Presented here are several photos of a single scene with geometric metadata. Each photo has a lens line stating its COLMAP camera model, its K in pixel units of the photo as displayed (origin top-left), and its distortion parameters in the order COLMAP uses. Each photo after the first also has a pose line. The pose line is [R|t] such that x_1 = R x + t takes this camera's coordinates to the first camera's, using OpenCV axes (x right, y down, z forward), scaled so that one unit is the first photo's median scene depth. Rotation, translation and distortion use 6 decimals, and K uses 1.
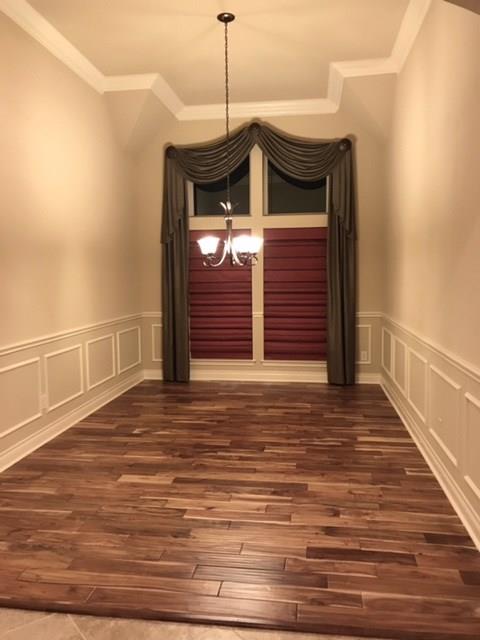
lens RADIAL K [[526.5, 0, 234.6], [0, 526.5, 317.6], [0, 0, 1]] dist [0.059033, -0.065886]
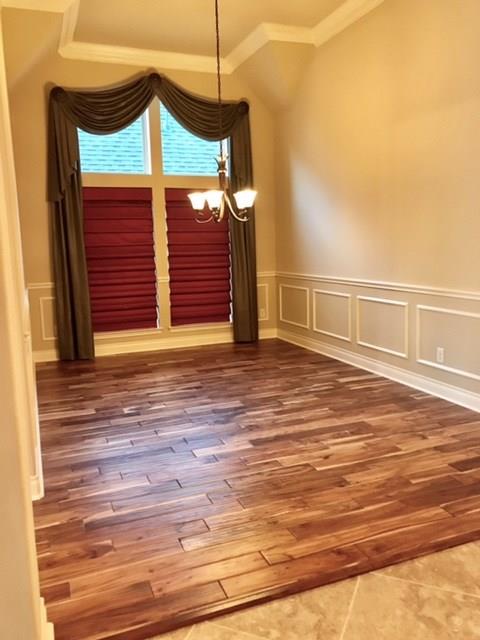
lens RADIAL K [[526.5, 0, 234.6], [0, 526.5, 317.6], [0, 0, 1]] dist [0.059033, -0.065886]
pose [[0.867519, -0.084945, 0.490098, -0.410287], [0.059984, 0.995985, 0.066449, 0.009194], [-0.493775, -0.028247, 0.869131, 0.129323]]
